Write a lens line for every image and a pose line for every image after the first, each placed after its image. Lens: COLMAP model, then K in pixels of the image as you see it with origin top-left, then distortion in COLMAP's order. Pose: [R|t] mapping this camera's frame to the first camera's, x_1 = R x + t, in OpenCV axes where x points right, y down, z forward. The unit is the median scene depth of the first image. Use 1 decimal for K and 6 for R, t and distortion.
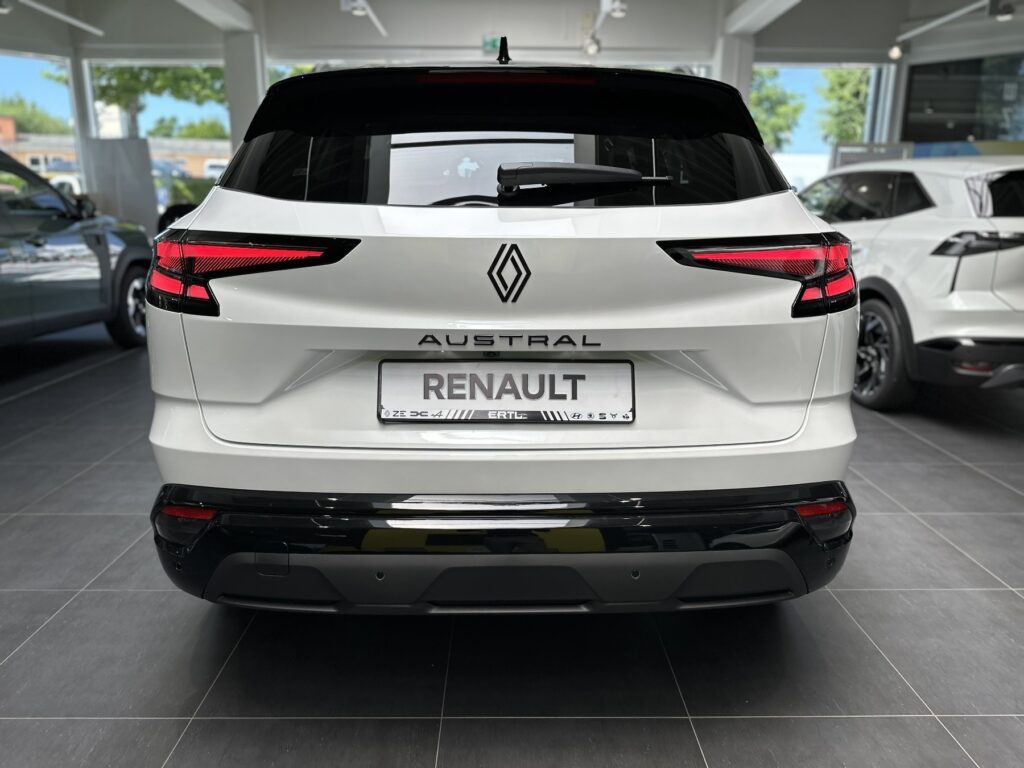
lens RADIAL K [[716.8, 0, 511.3], [0, 716.8, 383.6], [0, 0, 1]] dist [0.008770, -0.000034]
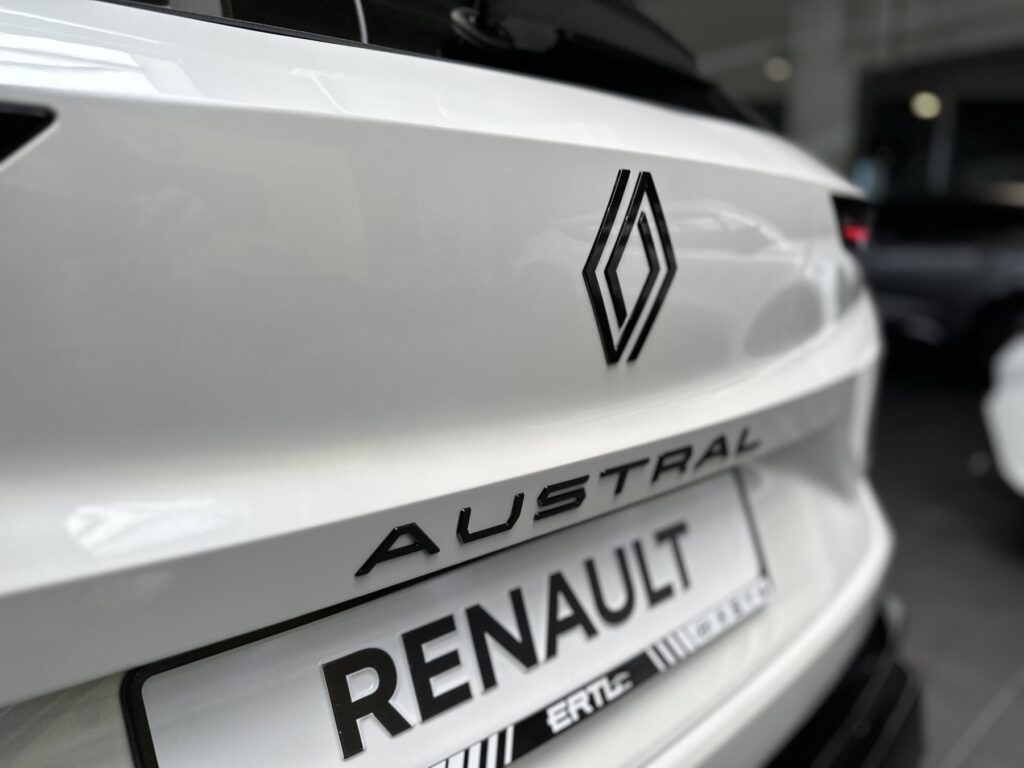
lens RADIAL K [[716.8, 0, 513.7], [0, 716.8, 383.4], [0, 0, 1]] dist [0.008770, -0.000034]
pose [[0.753536, -0.124132, 0.645581, -0.230790], [0.174287, 0.984594, -0.014114, -0.102194], [-0.633883, 0.123152, 0.763561, 0.743130]]
